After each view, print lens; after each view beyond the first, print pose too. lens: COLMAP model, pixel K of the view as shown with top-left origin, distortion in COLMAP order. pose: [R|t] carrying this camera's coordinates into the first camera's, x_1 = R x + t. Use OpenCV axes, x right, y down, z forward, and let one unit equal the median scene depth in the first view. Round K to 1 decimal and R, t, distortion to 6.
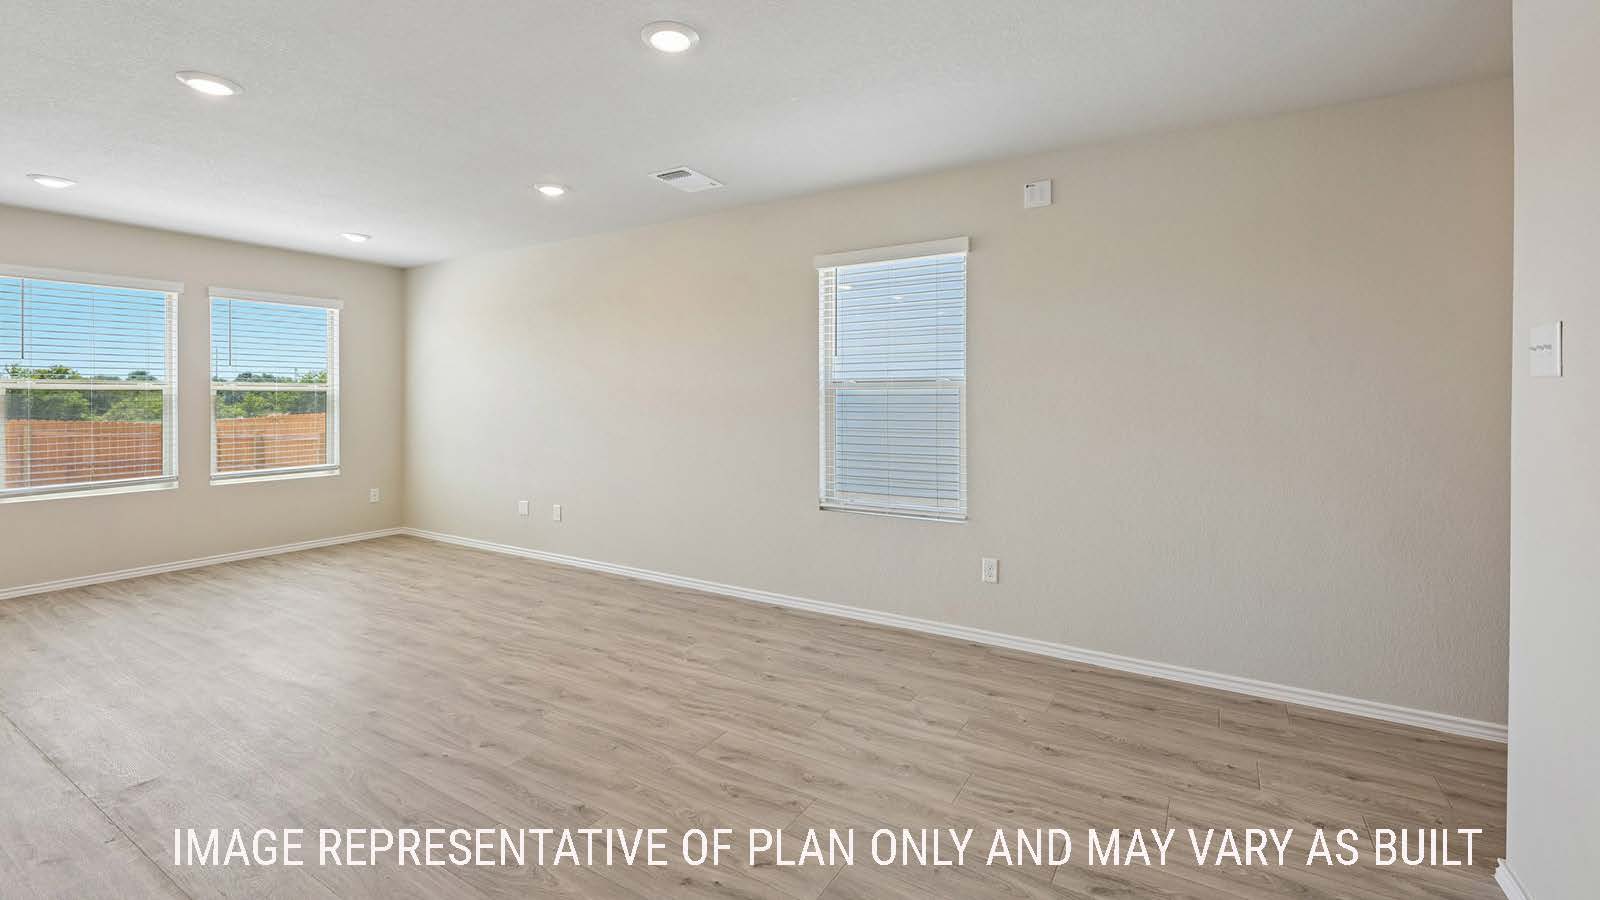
lens RADIAL K [[680.3, 0, 818.7], [0, 680.3, 396.0], [0, 0, 1]] dist [0.003922, -0.000209]
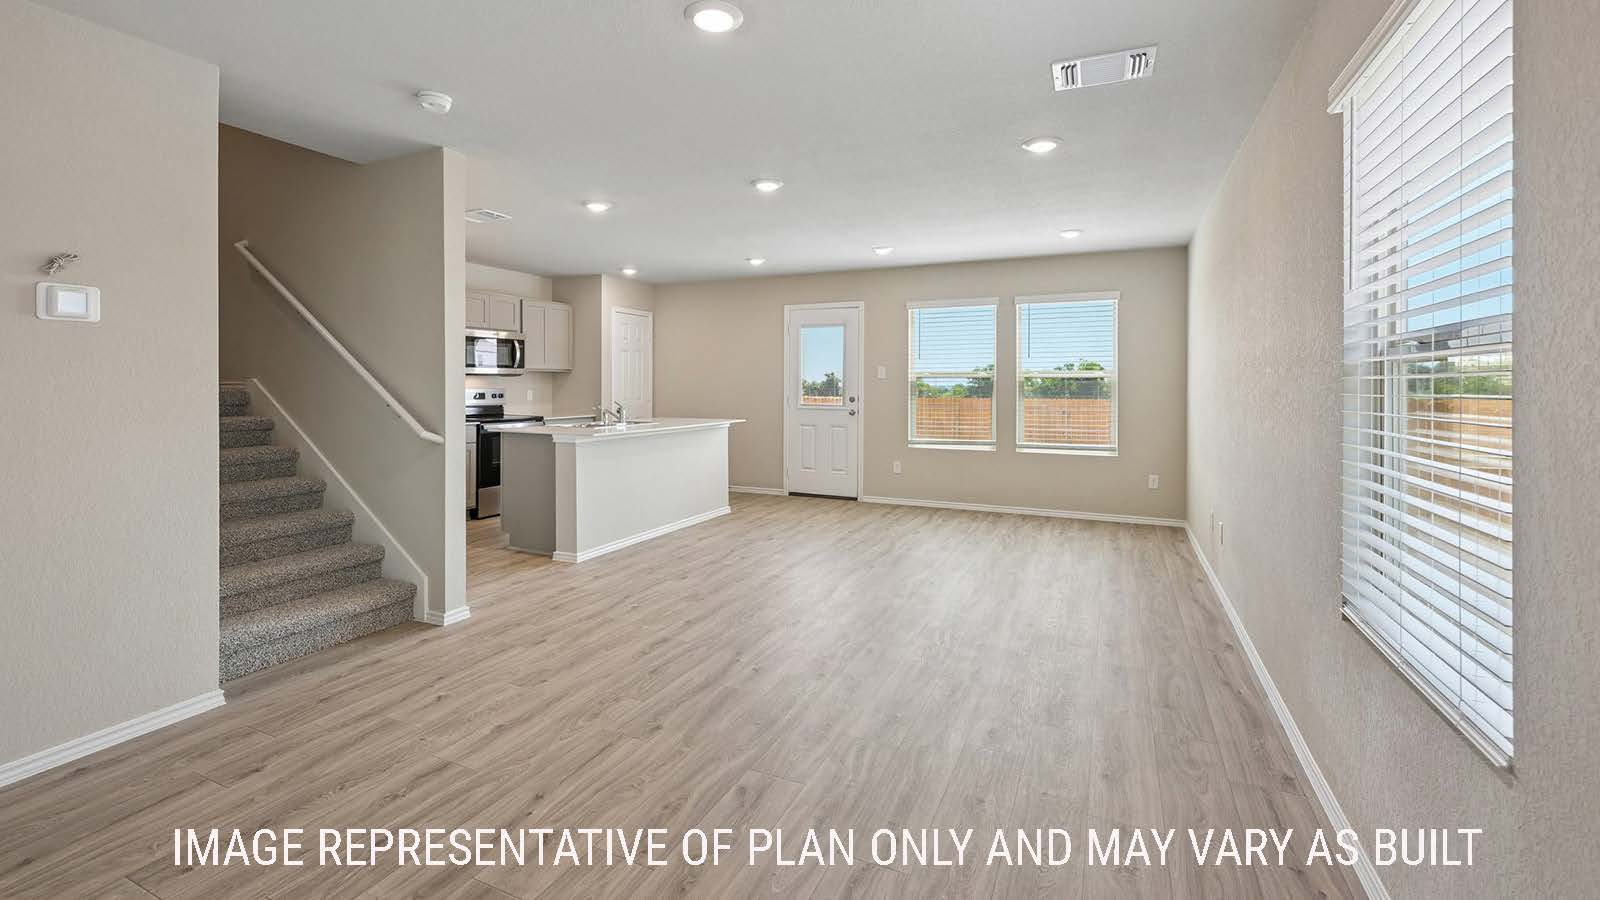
lens RADIAL K [[680.3, 0, 779.9], [0, 680.3, 383.4], [0, 0, 1]] dist [0.003922, -0.000209]
pose [[0.090602, -0.001657, -0.995886, 0.423579], [0.004609, 0.999989, -0.001245, 0.002145], [0.995876, -0.004477, 0.090609, 0.548102]]
